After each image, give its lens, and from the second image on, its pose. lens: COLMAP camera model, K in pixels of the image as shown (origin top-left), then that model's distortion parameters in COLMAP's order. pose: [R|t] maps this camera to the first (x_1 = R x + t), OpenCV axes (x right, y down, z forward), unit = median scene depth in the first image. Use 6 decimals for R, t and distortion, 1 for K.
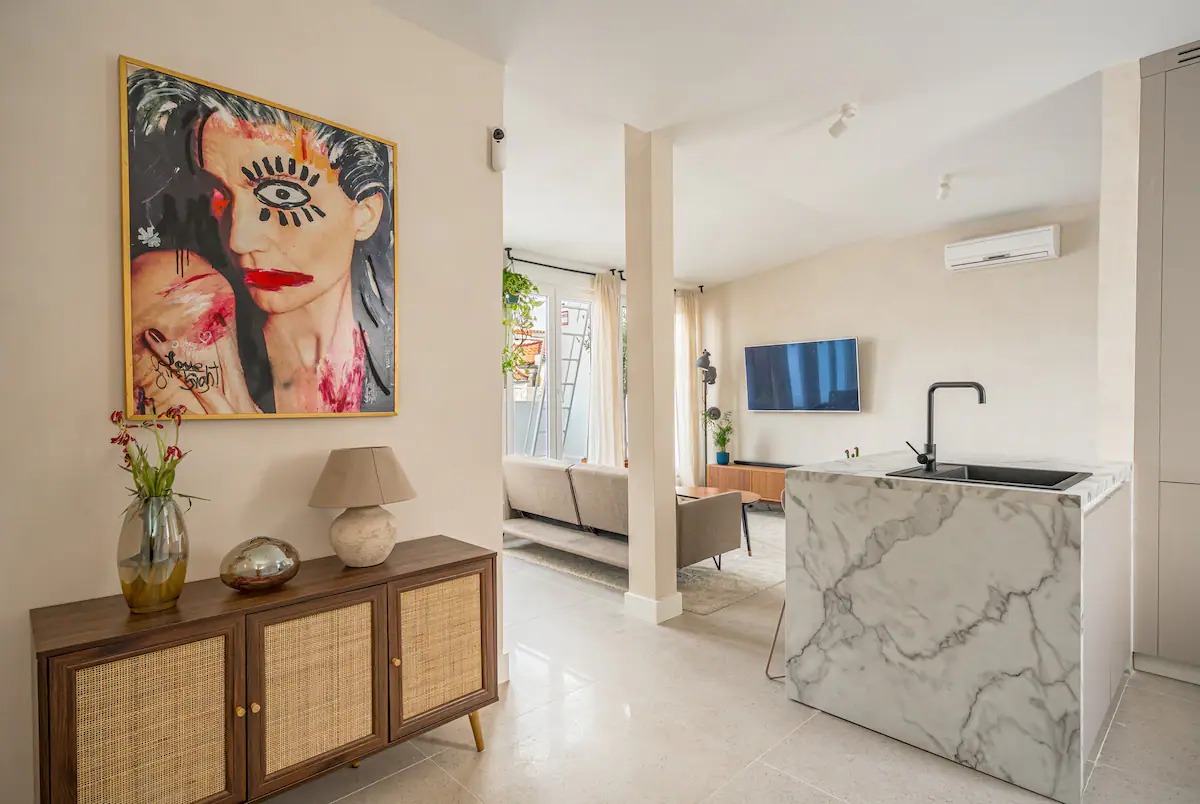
lens RADIAL K [[610.8, 0, 600.0], [0, 610.8, 402.0], [0, 0, 1]] dist [0.064902, -0.039770]
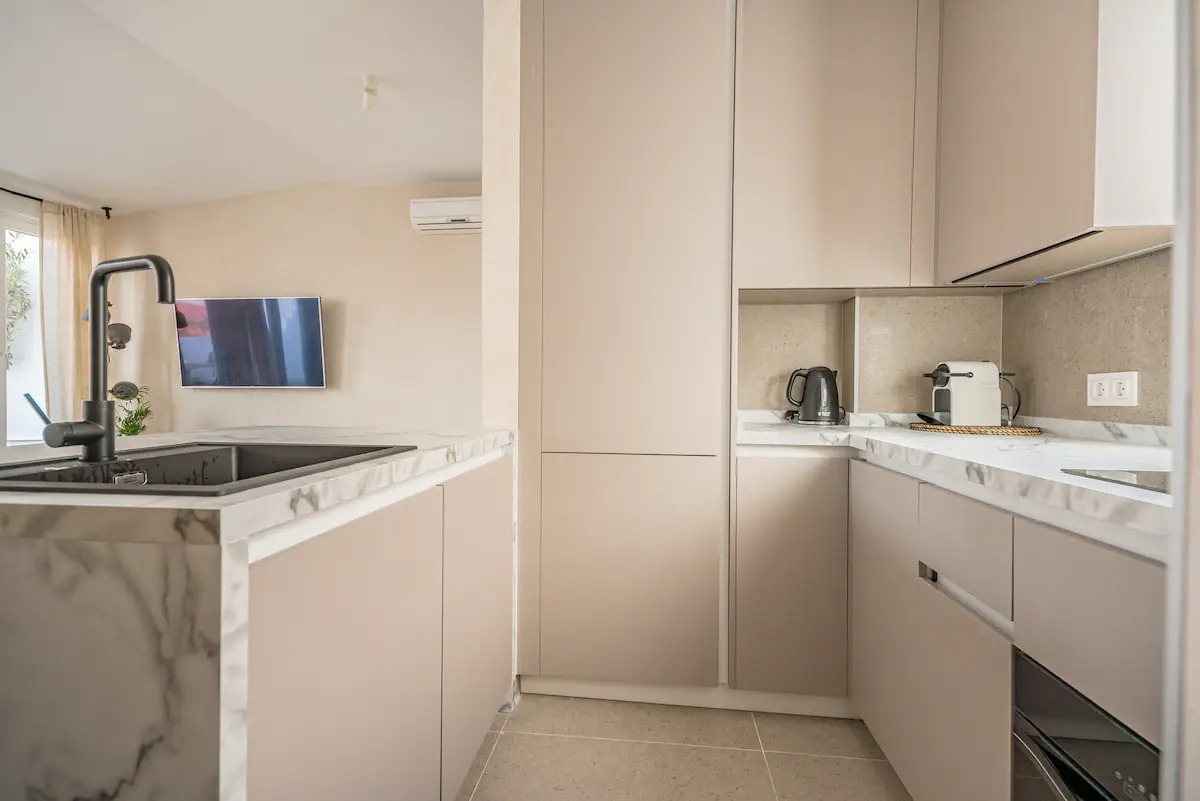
lens RADIAL K [[548.9, 0, 600.0], [0, 548.9, 400.5], [0, 0, 1]] dist [-0.000825, -0.000173]
pose [[0.769936, -0.002267, 0.638118, 0.498068], [-0.002755, 0.999973, 0.006877, 0.056509], [-0.638116, -0.007053, 0.769908, 0.416915]]
